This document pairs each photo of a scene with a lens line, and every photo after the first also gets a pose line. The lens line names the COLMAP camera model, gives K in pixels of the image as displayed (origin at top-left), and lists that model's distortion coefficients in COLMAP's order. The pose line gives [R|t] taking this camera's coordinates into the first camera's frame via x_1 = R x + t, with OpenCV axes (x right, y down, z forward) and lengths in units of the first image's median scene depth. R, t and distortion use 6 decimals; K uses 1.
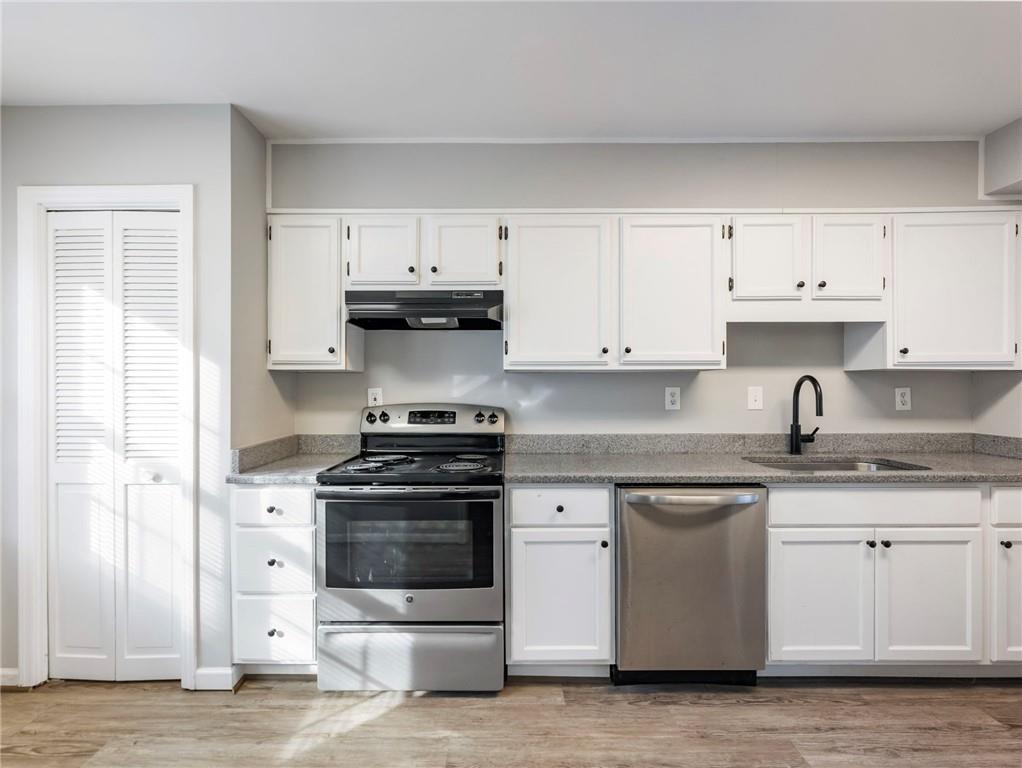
lens RADIAL K [[468.1, 0, 506.0], [0, 468.1, 386.9], [0, 0, 1]] dist [-0.001283, -0.000283]
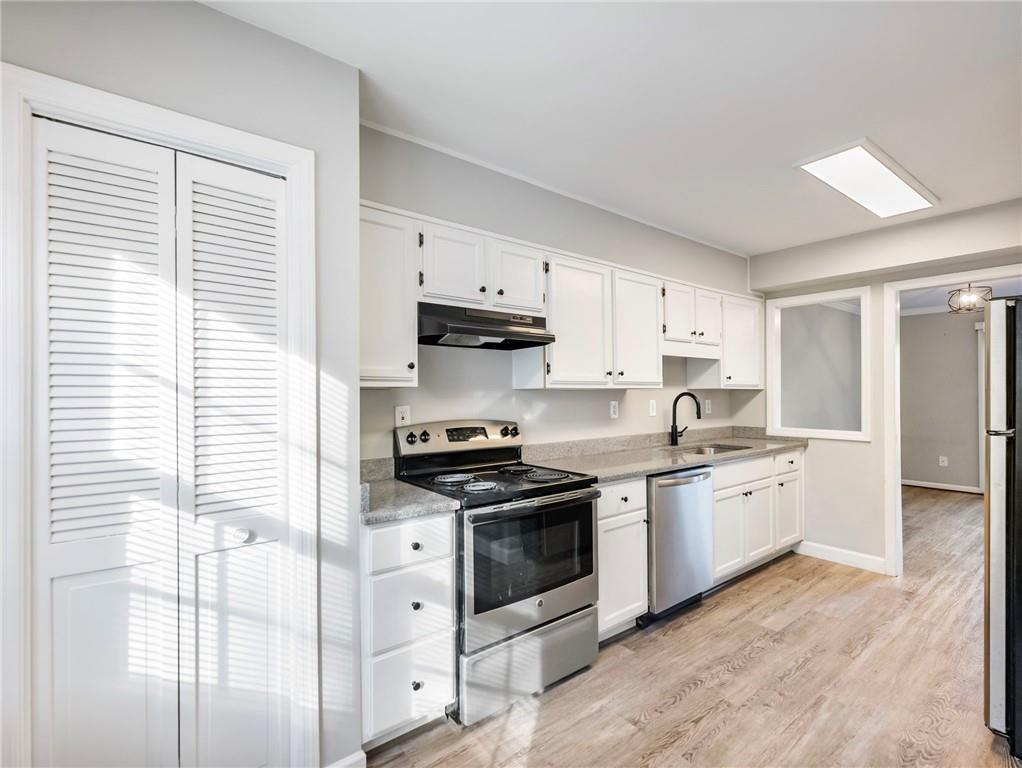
lens RADIAL K [[470.6, 0, 504.9], [0, 470.6, 390.9], [0, 0, 1]] dist [-0.002048, -0.000491]
pose [[0.792360, 0.000609, 0.610054, -0.874629], [0.007708, 0.999910, -0.011010, -0.019426], [-0.610006, 0.013426, 0.792283, 0.180002]]
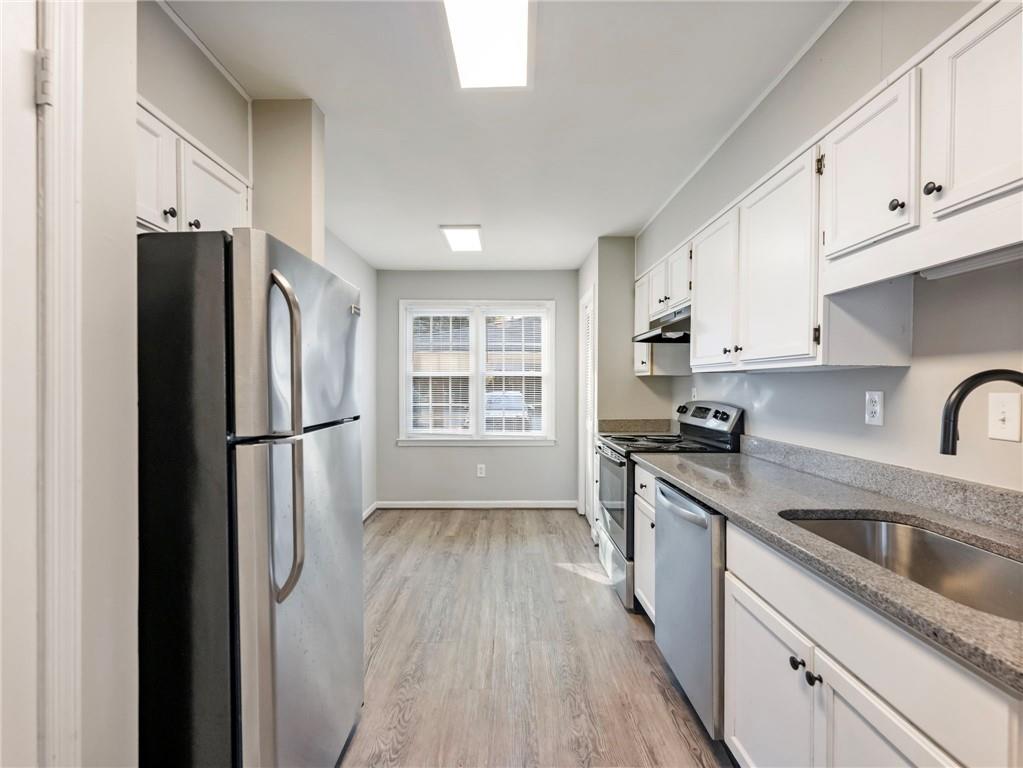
lens RADIAL K [[468.6, 0, 506.5], [0, 468.6, 386.9], [0, 0, 1]] dist [-0.001283, -0.000283]
pose [[0.007213, 0.007973, -0.999942, 1.286816], [-0.006054, 0.999950, 0.007929, -0.009374], [0.999956, 0.005997, 0.007261, 0.601048]]
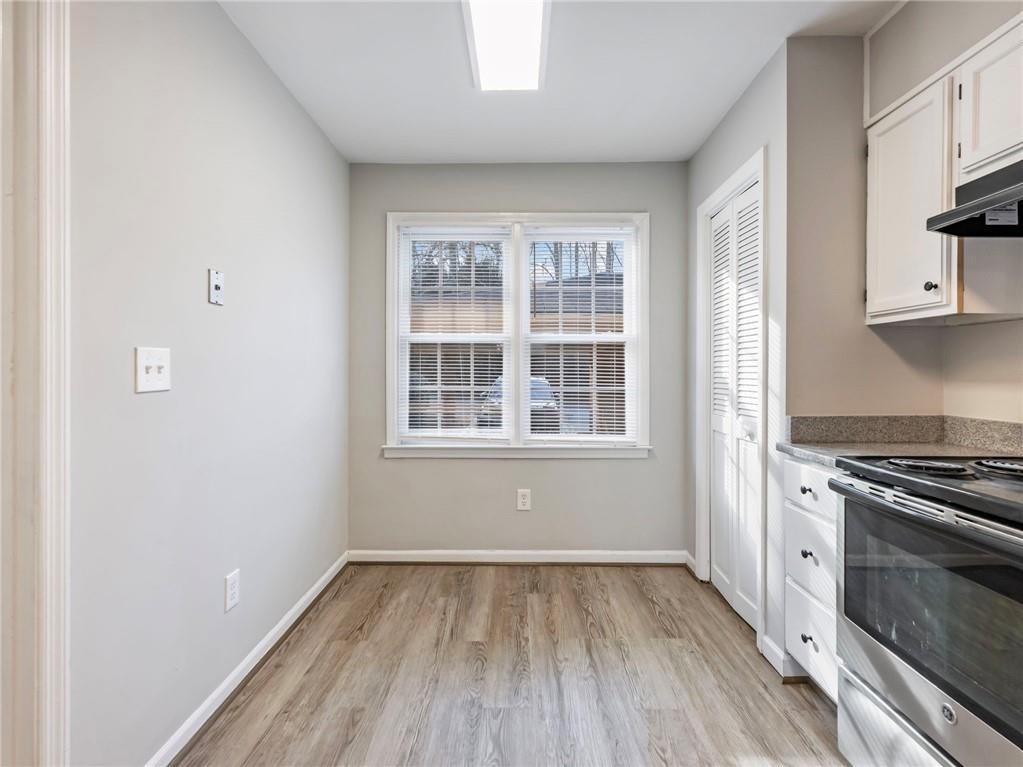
lens RADIAL K [[472.6, 0, 511.4], [0, 472.6, 371.8], [0, 0, 1]] dist [-0.000689, -0.000024]
pose [[-0.005290, -0.001115, -0.999985, 0.330105], [-0.006547, 0.999978, -0.001080, 0.052777], [0.999965, 0.006541, -0.005297, 0.457939]]
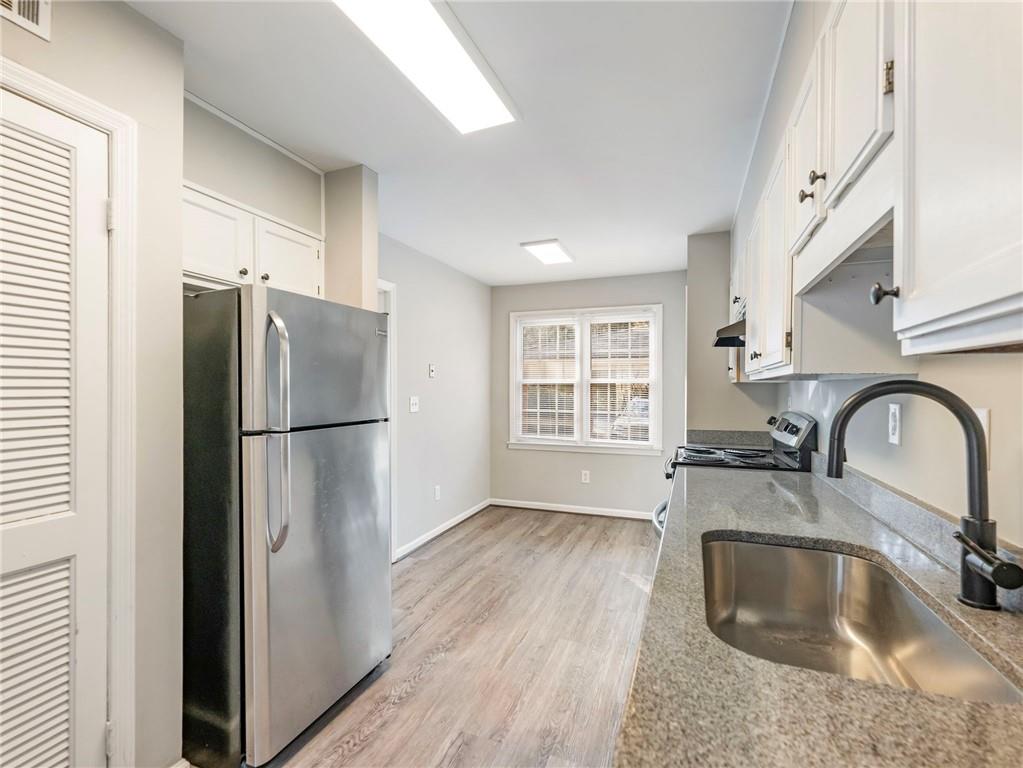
lens RADIAL K [[471.1, 0, 505.4], [0, 471.1, 391.0], [0, 0, 1]] dist [-0.002048, -0.000491]
pose [[-0.359521, 0.003925, -0.933129, 1.314386], [-0.005959, 0.999961, 0.006502, -0.018342], [0.933118, 0.007898, -0.359484, 0.977954]]
